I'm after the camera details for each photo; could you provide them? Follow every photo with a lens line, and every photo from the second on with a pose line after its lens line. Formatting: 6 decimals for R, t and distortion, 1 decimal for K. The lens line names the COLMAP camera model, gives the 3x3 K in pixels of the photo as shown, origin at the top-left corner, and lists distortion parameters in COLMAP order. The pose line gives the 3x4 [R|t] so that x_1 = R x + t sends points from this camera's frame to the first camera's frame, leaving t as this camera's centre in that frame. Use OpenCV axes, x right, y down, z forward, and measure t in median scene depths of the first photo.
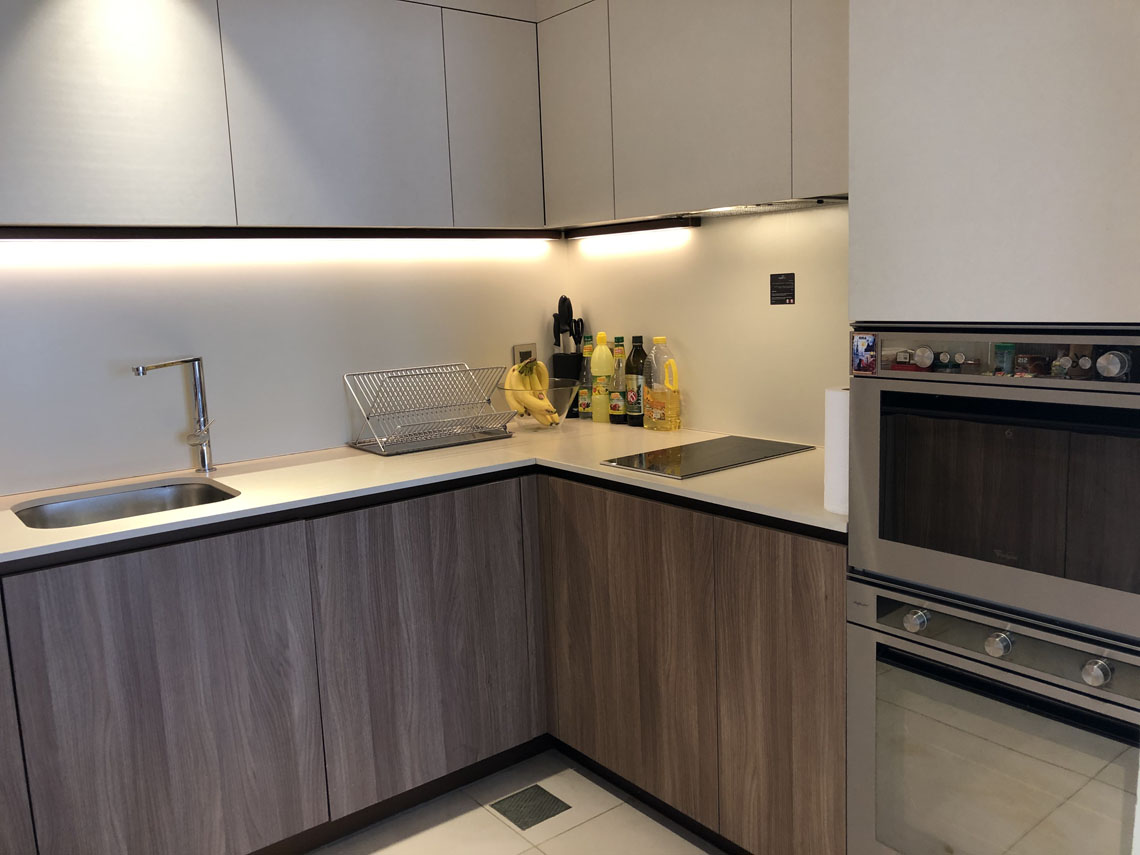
lens RADIAL K [[936.1, 0, 572.9], [0, 936.1, 424.3], [0, 0, 1]] dist [0.073414, -0.113578]
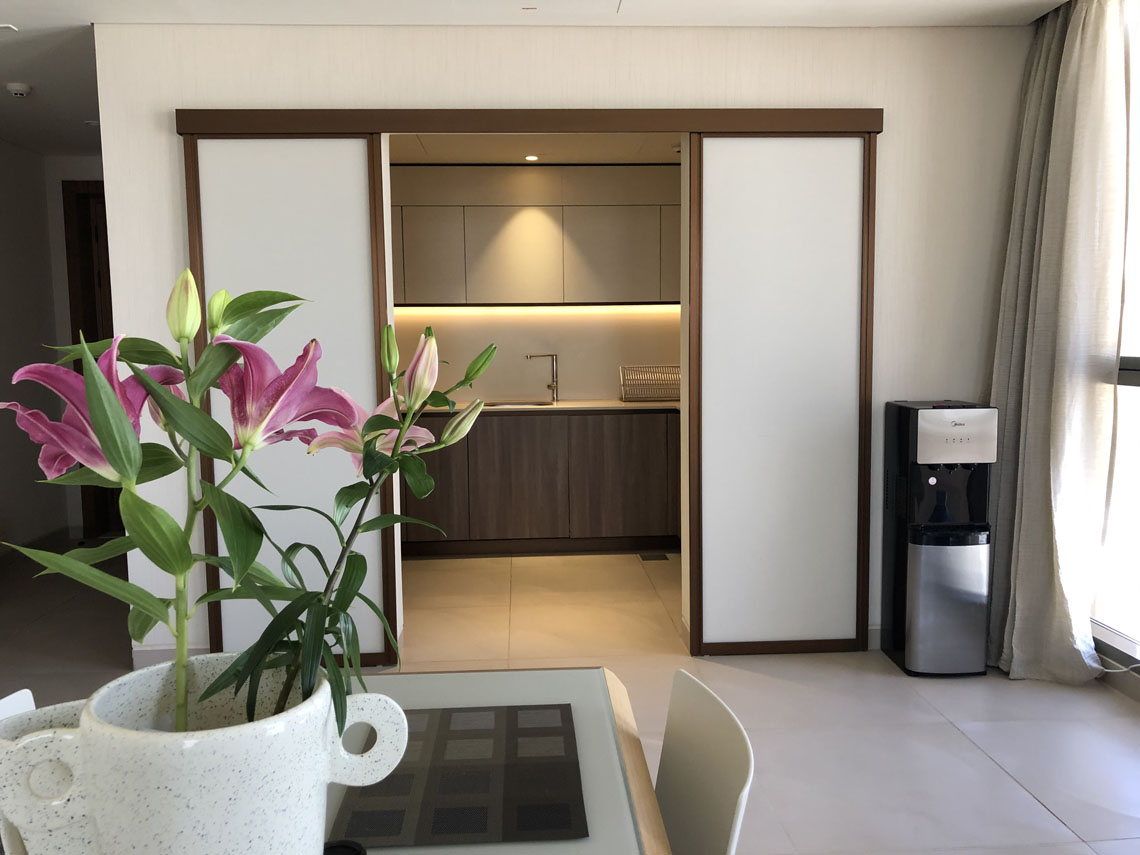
lens RADIAL K [[936.1, 0, 572.9], [0, 936.1, 424.3], [0, 0, 1]] dist [0.073414, -0.113578]
pose [[0.827392, 0.084986, -0.555157, 0.969553], [-0.108173, 0.994091, -0.009039, 0.122754], [0.551109, 0.067532, 0.831696, -0.954487]]
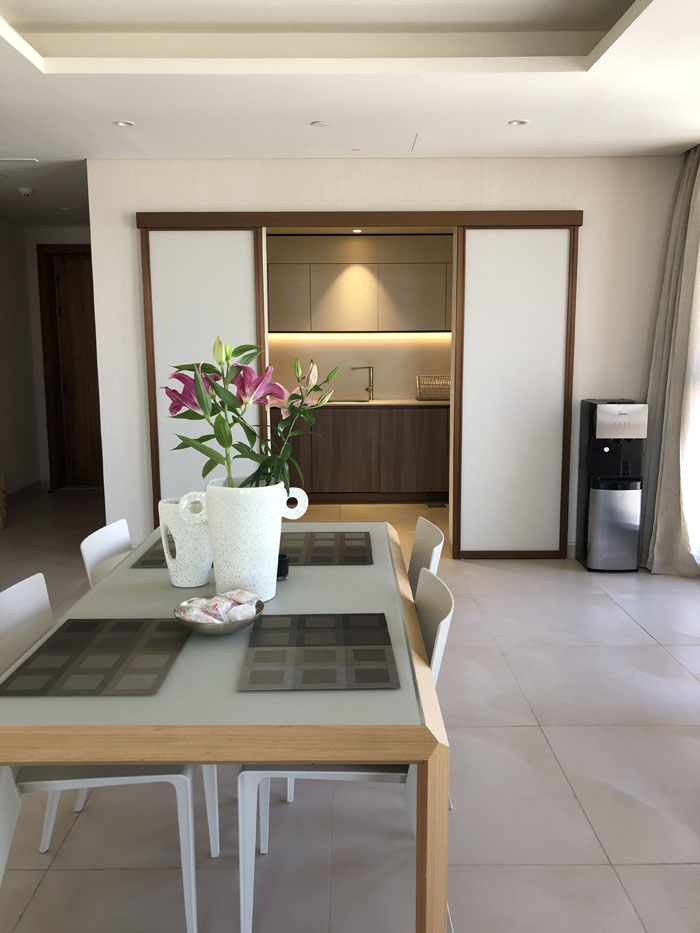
lens RADIAL K [[766.1, 0, 350.1], [0, 766.1, 462.1], [0, 0, 1]] dist [0.073414, -0.113578]
pose [[0.796763, 0.125155, -0.591189, 1.233747], [-0.120275, 0.991588, 0.047822, 0.150349], [0.592201, 0.033002, 0.805114, -1.304033]]
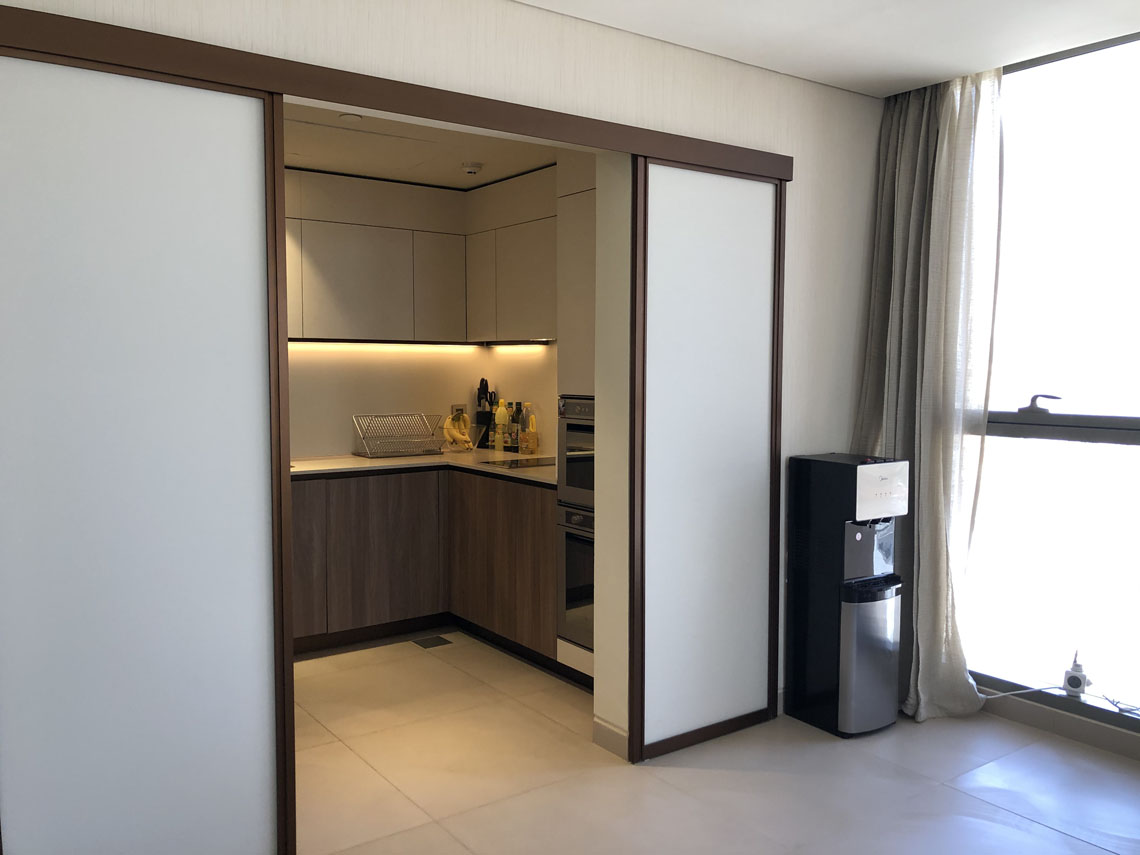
lens RADIAL K [[946.8, 0, 596.4], [0, 946.8, 426.7], [0, 0, 1]] dist [0.018869, -0.011052]
pose [[0.998863, 0.045712, -0.013545, 0.277360], [-0.046689, 0.995384, -0.083846, 0.110239], [0.009650, 0.084383, 0.996387, -0.899443]]
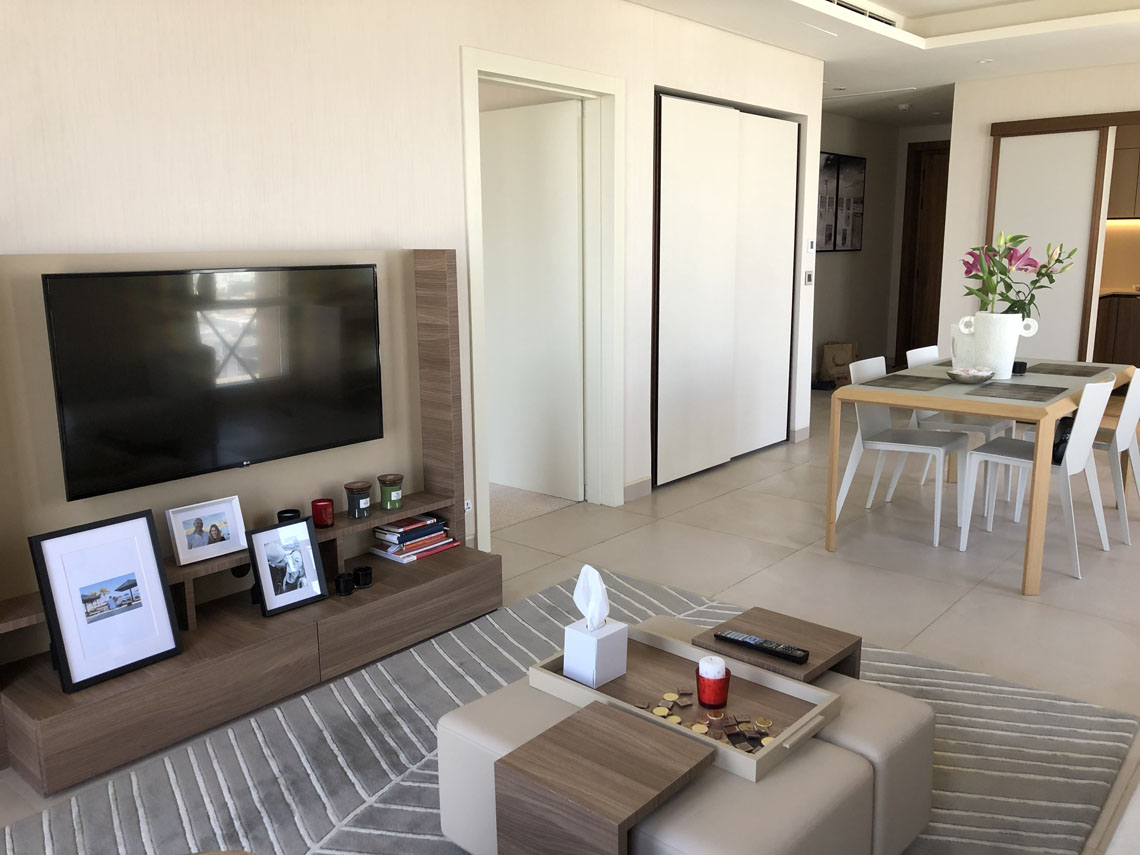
lens RADIAL K [[936.1, 0, 572.9], [0, 936.1, 424.3], [0, 0, 1]] dist [0.073414, -0.113578]
pose [[0.213697, 0.224514, -0.950751, 2.174601], [-0.148721, 0.969365, 0.195482, 0.194681], [0.965513, 0.099623, 0.240540, -1.861817]]
